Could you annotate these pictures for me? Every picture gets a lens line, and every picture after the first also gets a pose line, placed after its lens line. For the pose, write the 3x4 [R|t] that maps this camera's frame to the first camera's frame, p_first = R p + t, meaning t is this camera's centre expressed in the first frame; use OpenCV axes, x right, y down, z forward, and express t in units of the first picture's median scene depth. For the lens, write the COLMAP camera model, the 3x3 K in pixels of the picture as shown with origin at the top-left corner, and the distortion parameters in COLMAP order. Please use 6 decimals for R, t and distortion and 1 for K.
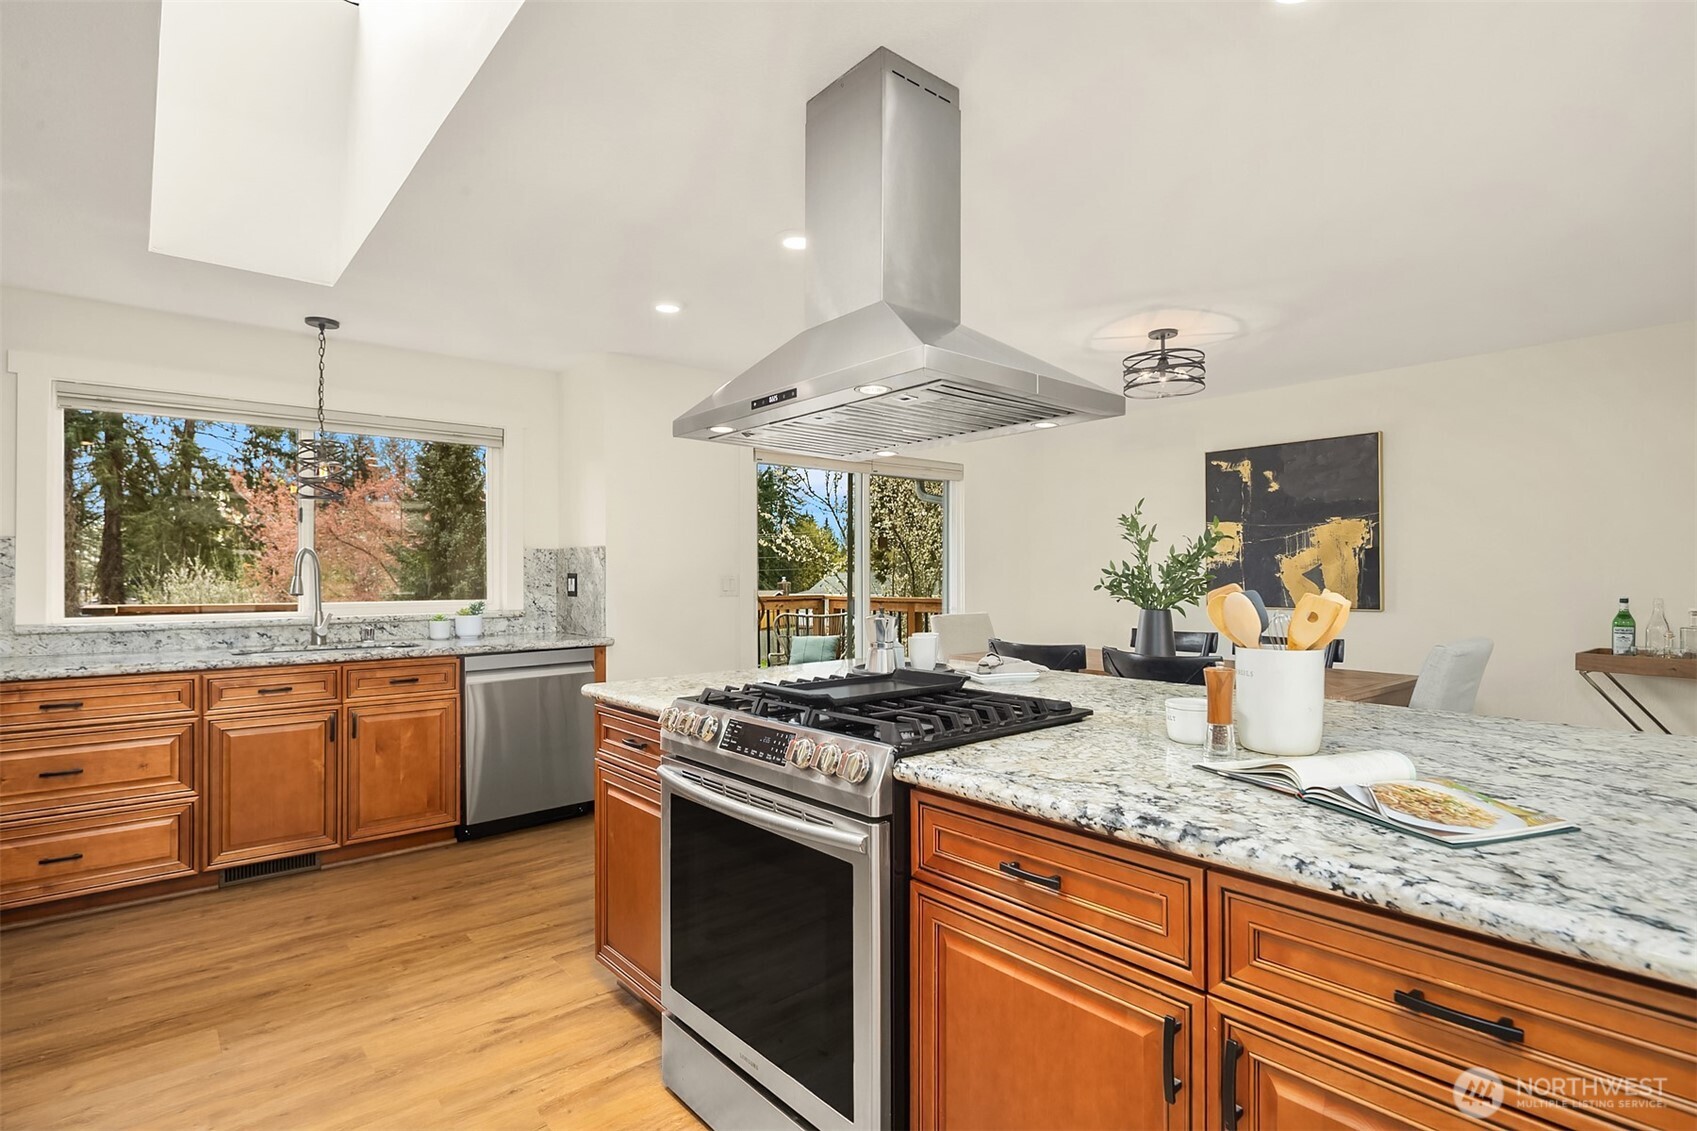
lens RADIAL K [[826.7, 0, 848.4], [0, 826.7, 570.0], [0, 0, 1]] dist [0.001680, 0.000093]
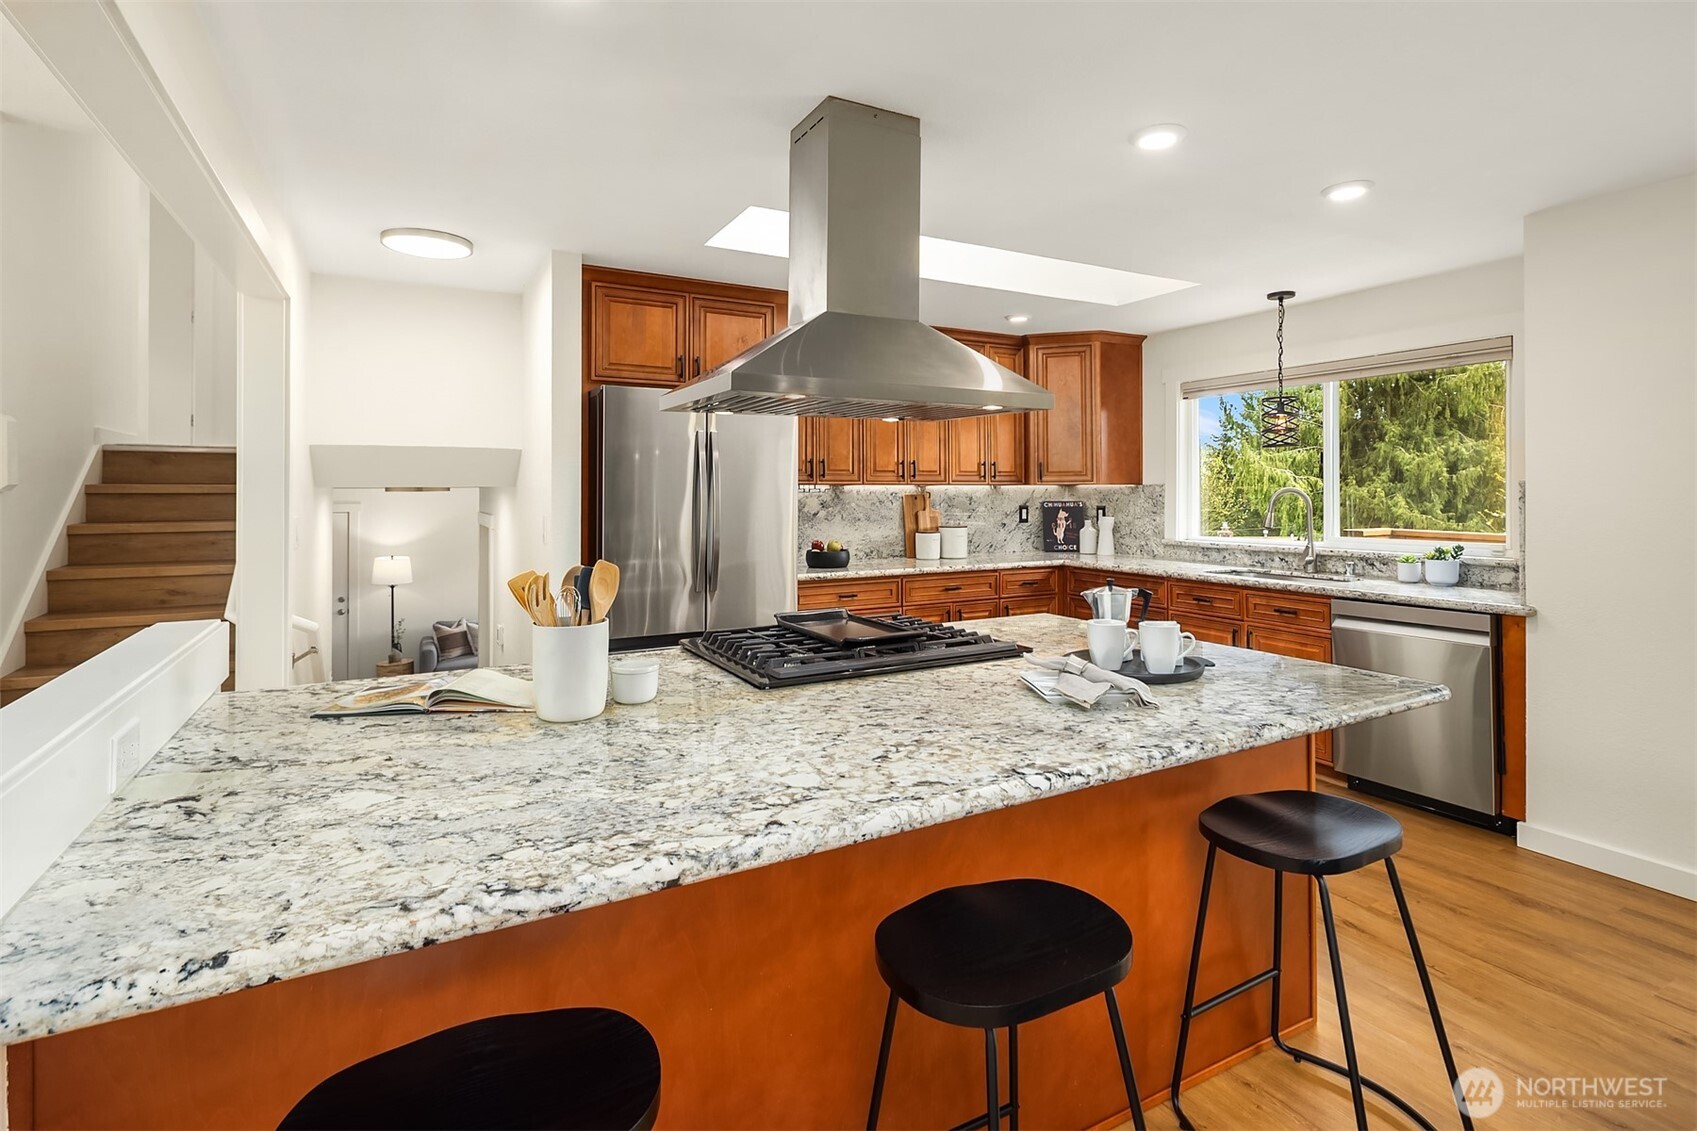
lens RADIAL K [[826.7, 0, 861.3], [0, 826.7, 491.6], [0, 0, 1]] dist [0.001680, 0.000093]
pose [[-0.195802, 0.000095, -0.980643, 0.614413], [0.011697, 0.999929, -0.002239, -0.026681], [0.980574, -0.011909, -0.195789, 0.647044]]
